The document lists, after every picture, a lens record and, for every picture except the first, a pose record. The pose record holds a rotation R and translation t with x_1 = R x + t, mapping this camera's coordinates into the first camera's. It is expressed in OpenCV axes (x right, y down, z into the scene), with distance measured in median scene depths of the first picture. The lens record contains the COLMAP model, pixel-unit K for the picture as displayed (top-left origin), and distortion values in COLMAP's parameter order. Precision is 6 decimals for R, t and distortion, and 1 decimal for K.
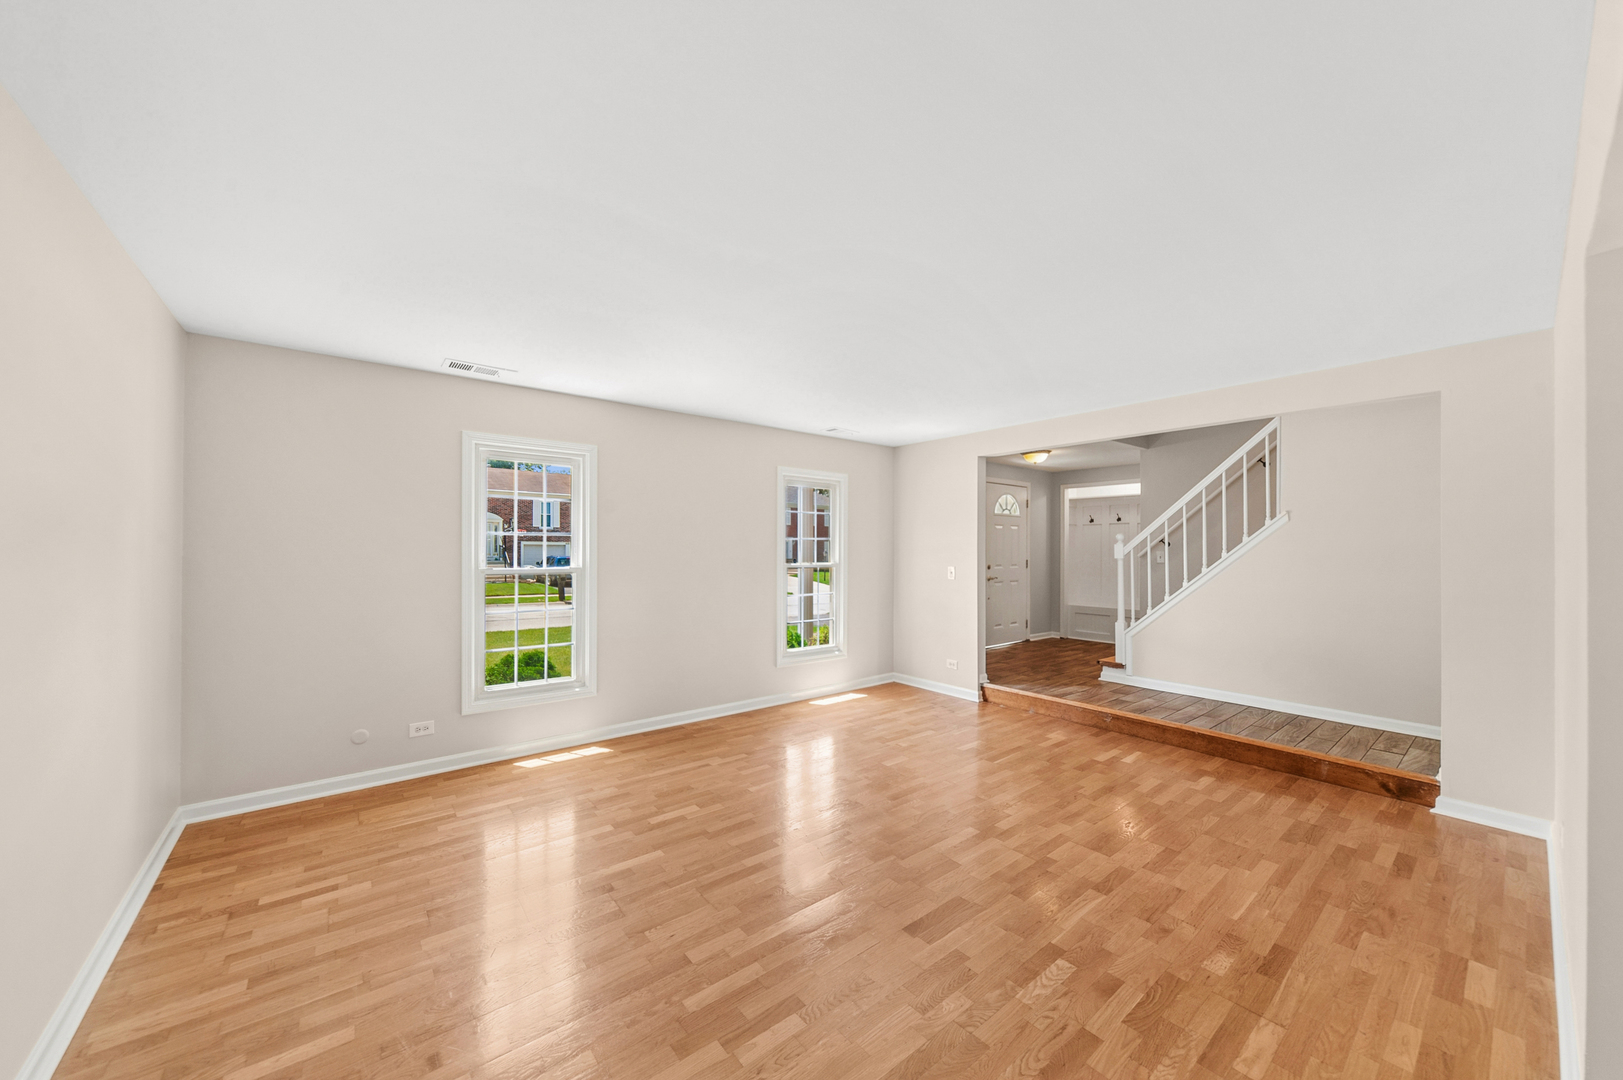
lens RADIAL K [[579.0, 0, 811.5], [0, 579.0, 540.0], [0, 0, 1]] dist [-0.001255, -0.000153]
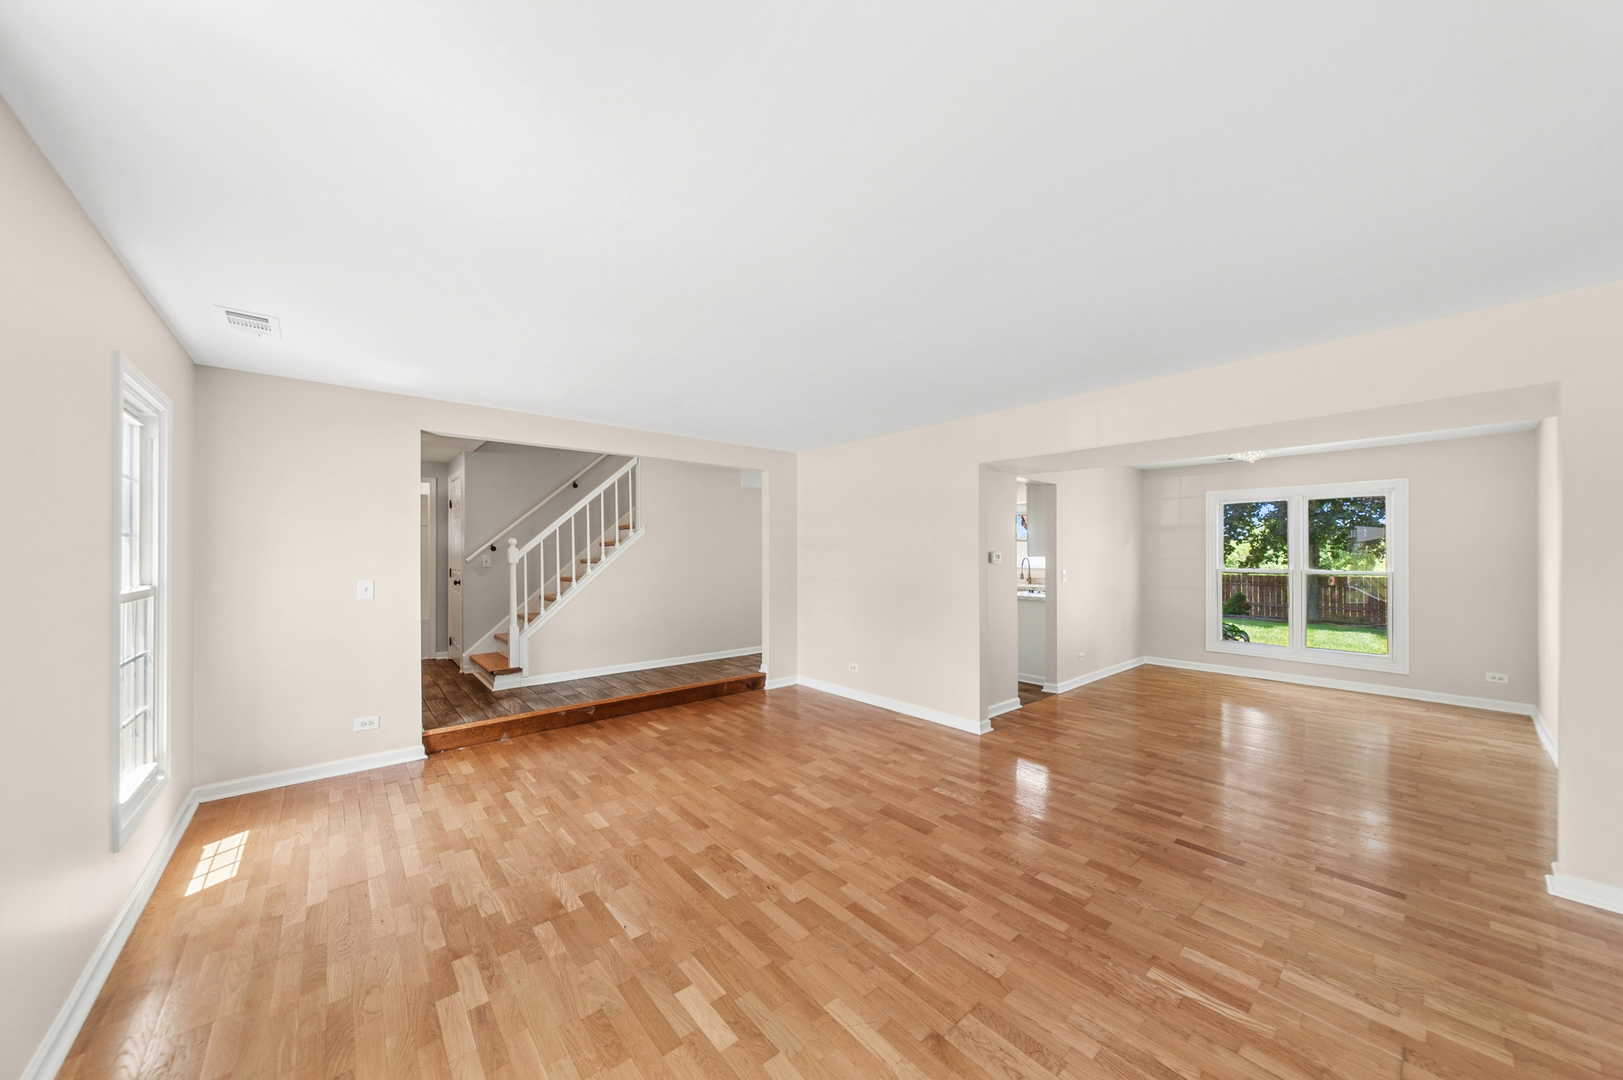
lens RADIAL K [[558.0, 0, 817.8], [0, 558.0, 551.9], [0, 0, 1]] dist [0.001054, 0.000049]
pose [[-0.038439, 0.000793, 0.999261, -0.640375], [-0.015072, 0.999885, -0.001373, 0.009129], [-0.999147, -0.015113, -0.038423, 0.737127]]
